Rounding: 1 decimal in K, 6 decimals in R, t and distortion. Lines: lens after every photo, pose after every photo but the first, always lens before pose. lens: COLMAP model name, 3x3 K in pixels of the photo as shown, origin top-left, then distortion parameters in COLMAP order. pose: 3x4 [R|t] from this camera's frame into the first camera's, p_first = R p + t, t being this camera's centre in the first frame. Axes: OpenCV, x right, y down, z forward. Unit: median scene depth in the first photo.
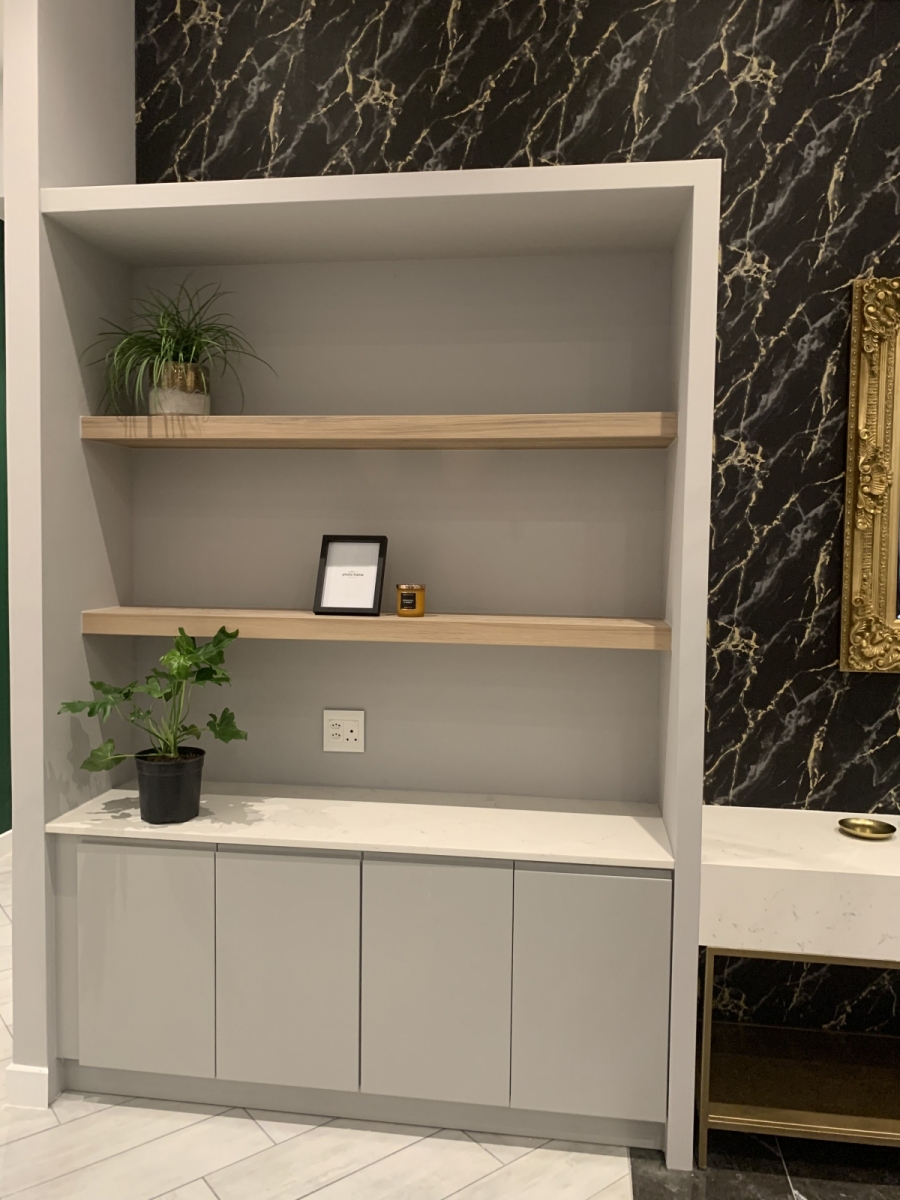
lens RADIAL K [[910.5, 0, 447.5], [0, 910.5, 590.8], [0, 0, 1]] dist [0.024341, -0.037011]
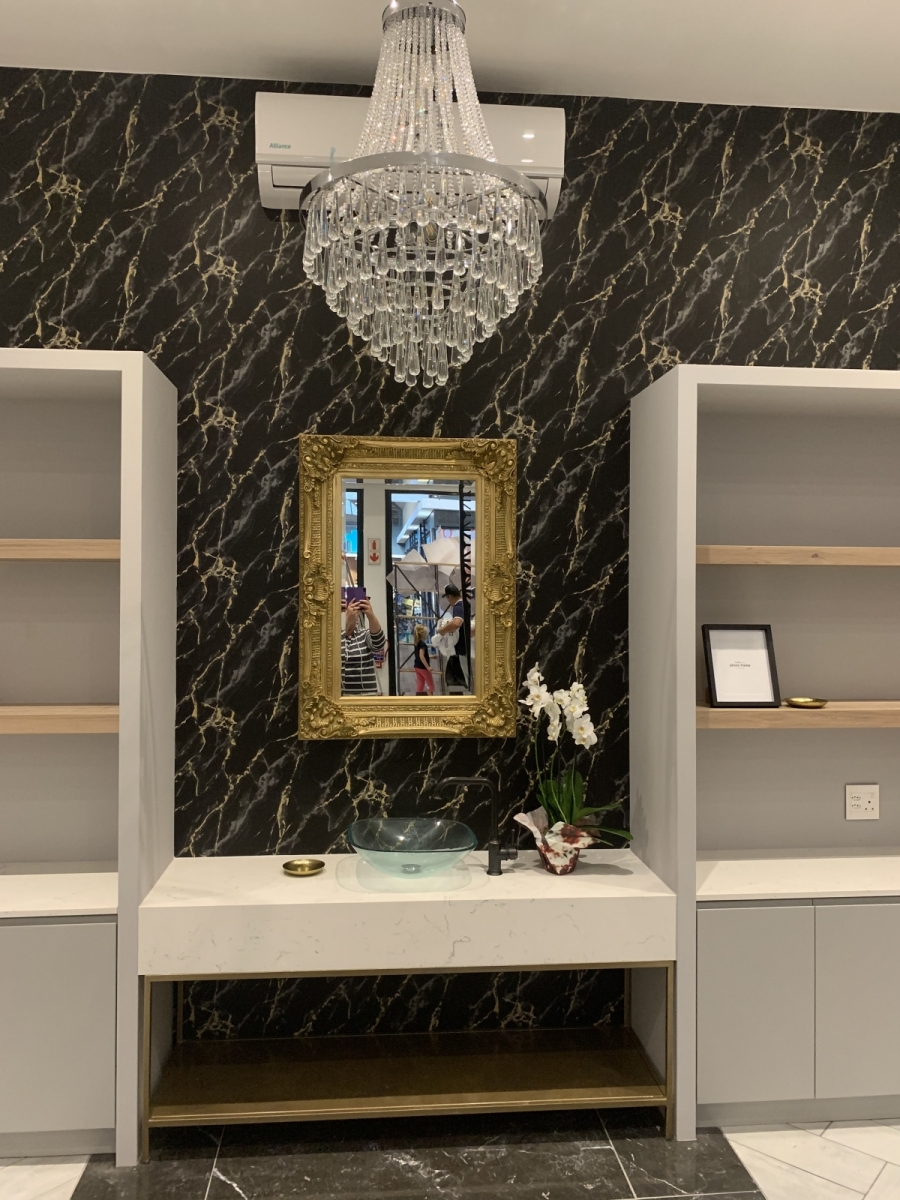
lens RADIAL K [[910.5, 0, 443.8], [0, 910.5, 588.1], [0, 0, 1]] dist [0.024341, -0.037011]
pose [[0.973576, -0.007059, 0.228254, 0.338407], [0.020351, 0.998227, -0.055931, -0.046458], [-0.227455, 0.059098, 0.971994, -0.271671]]
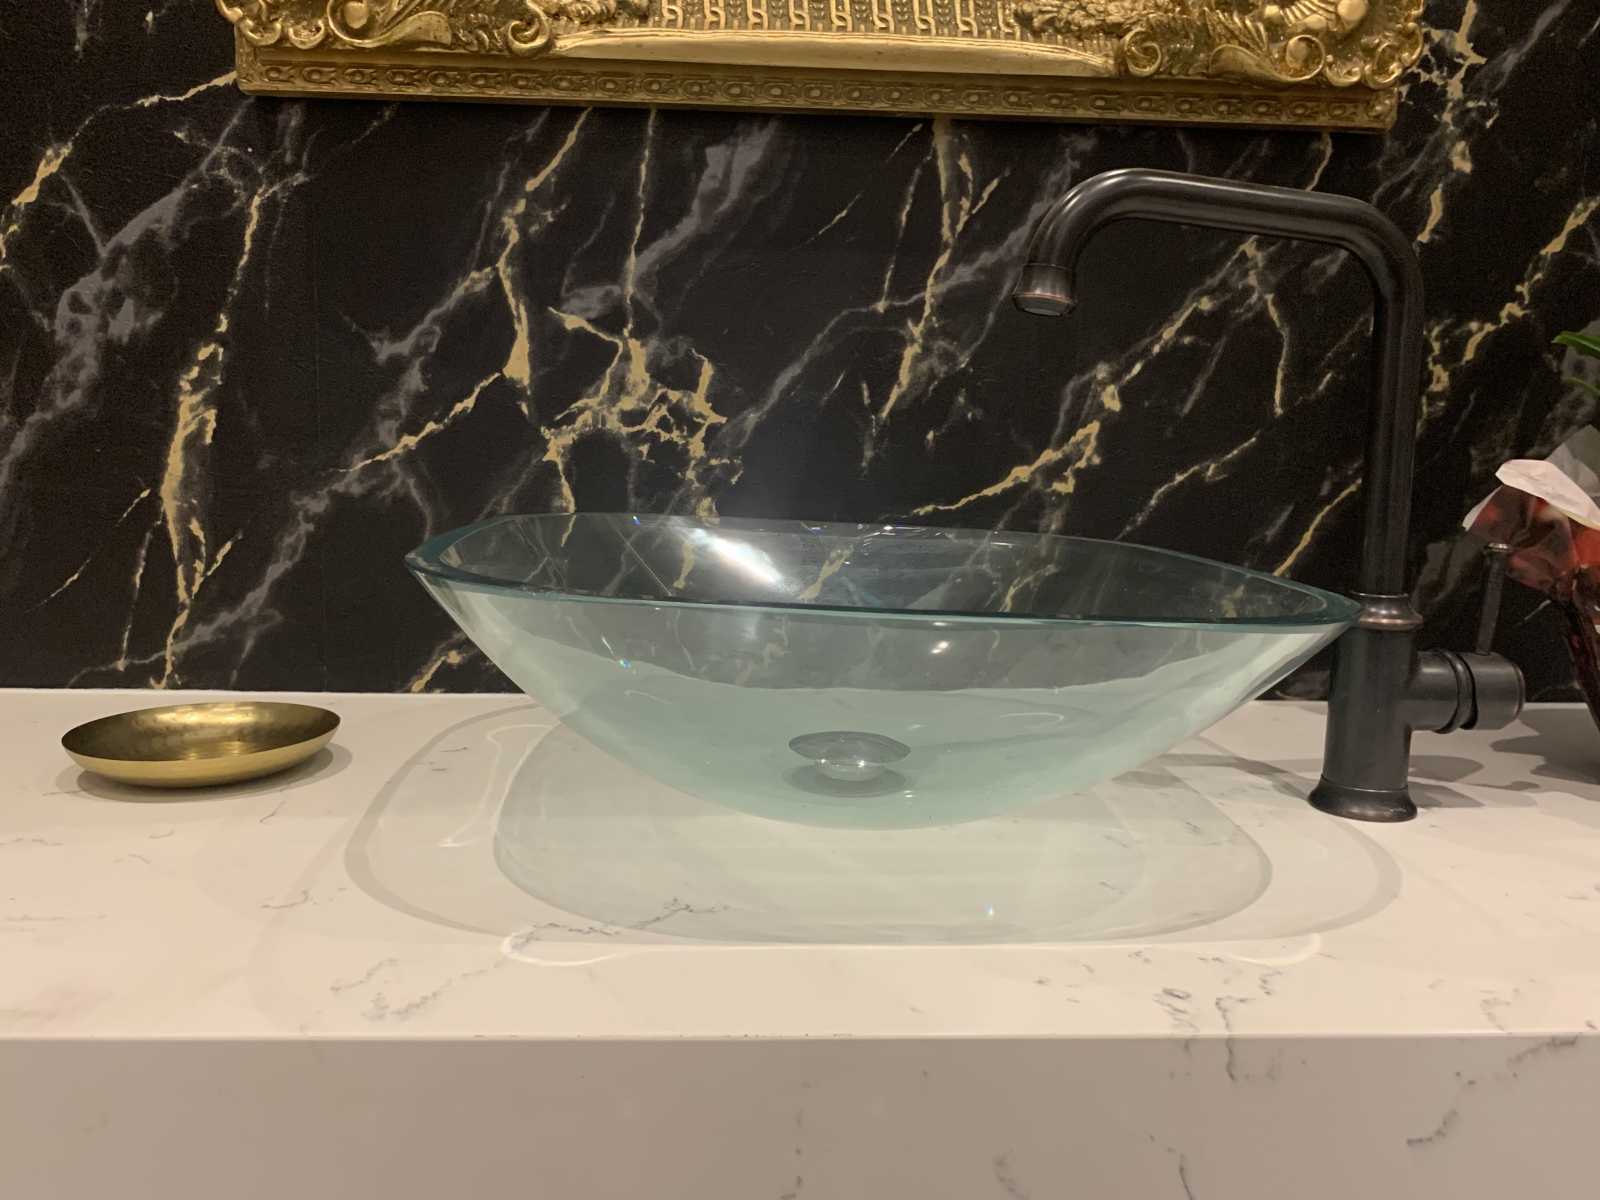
lens RADIAL K [[1214.0, 0, 792.6], [0, 1214.0, 604.6], [0, 0, 1]] dist [0.024341, -0.037011]
pose [[0.984223, -0.021750, 0.175589, 0.509305], [0.002196, 0.993841, 0.110792, 0.183397], [-0.176917, -0.108659, 0.978209, 0.656456]]
